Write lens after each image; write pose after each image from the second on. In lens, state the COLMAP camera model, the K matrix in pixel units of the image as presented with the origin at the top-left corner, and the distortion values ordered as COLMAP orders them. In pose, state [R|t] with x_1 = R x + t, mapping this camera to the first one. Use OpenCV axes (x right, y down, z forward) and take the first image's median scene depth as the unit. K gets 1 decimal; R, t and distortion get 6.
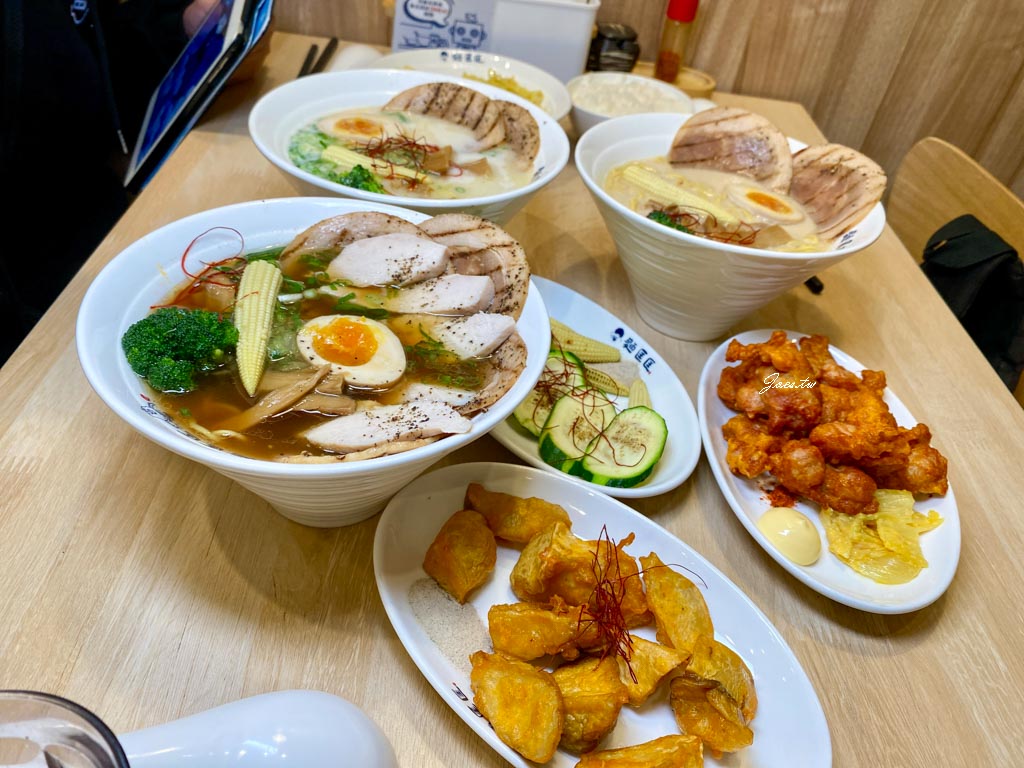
lens RADIAL K [[786.7, 0, 514.2], [0, 786.7, 385.5], [0, 0, 1]] dist [0.034030, -0.060728]
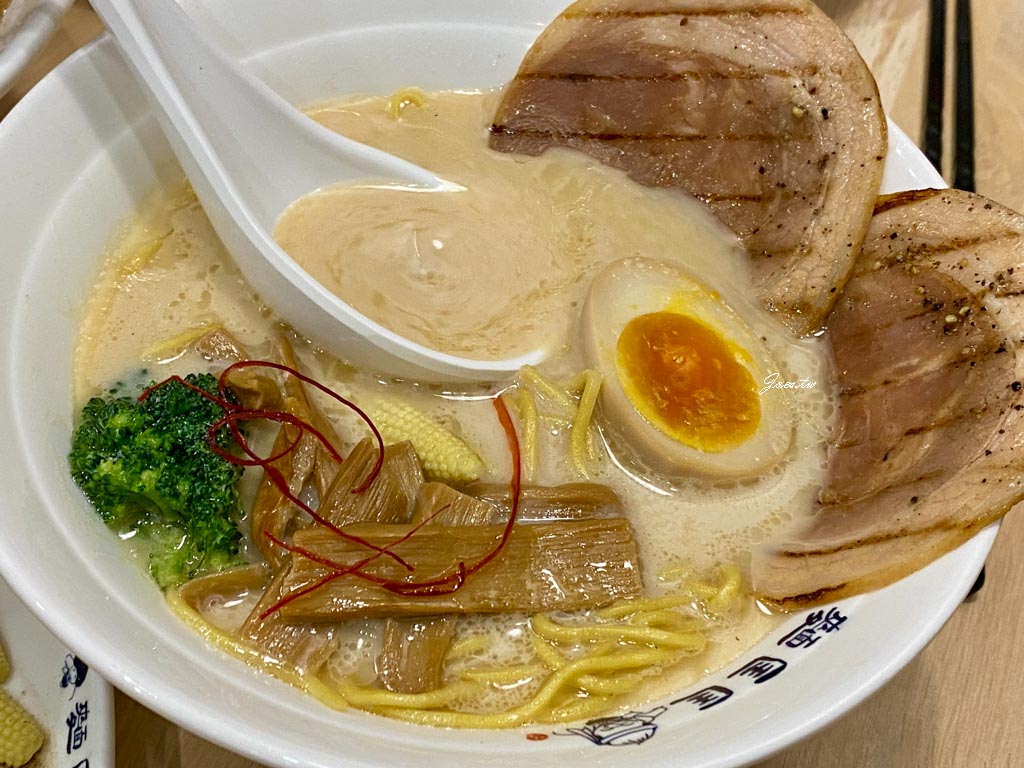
lens RADIAL K [[1540.2, 0, 541.1], [0, 1540.2, 385.4], [0, 0, 1]] dist [0.149614, -0.118975]
pose [[0.935457, 0.268003, -0.230422, 0.529970], [-0.222212, 0.952937, 0.206233, -0.435722], [0.274849, -0.141720, 0.950985, 0.580500]]
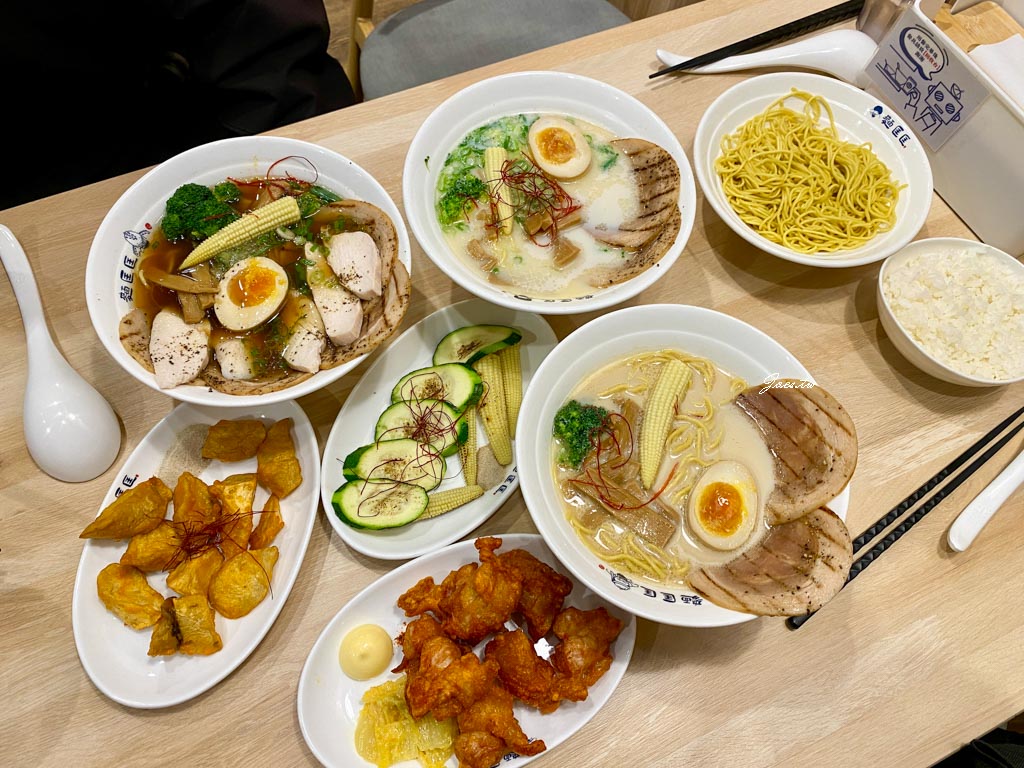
lens RADIAL K [[786.7, 0, 514.2], [0, 786.7, 385.5], [0, 0, 1]] dist [0.034030, -0.060728]
pose [[0.425991, 0.782130, -0.454758, 0.673220], [-0.587940, 0.621360, 0.517917, -0.829926], [0.687647, 0.046742, 0.724539, 0.249995]]
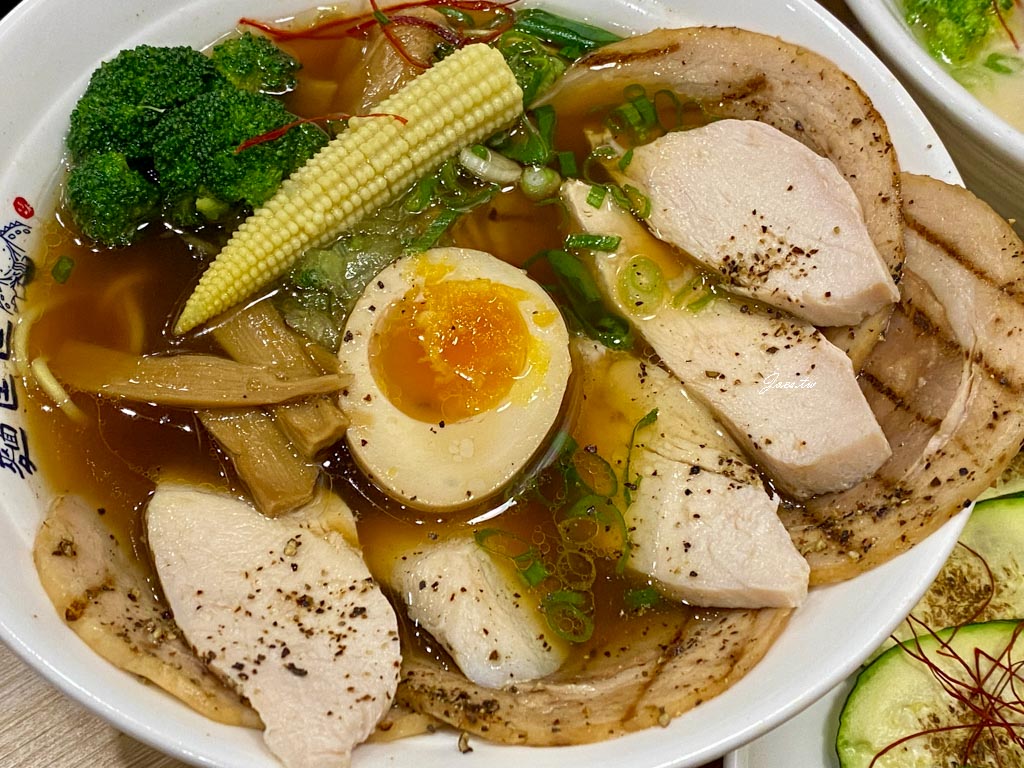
lens RADIAL K [[1540.2, 0, 541.1], [0, 1540.2, 385.4], [0, 0, 1]] dist [0.149614, -0.118975]
pose [[0.613480, 0.637490, -0.466099, 0.174296], [-0.518730, 0.770326, 0.370833, -0.310698], [0.595451, 0.014281, 0.803265, 0.323544]]
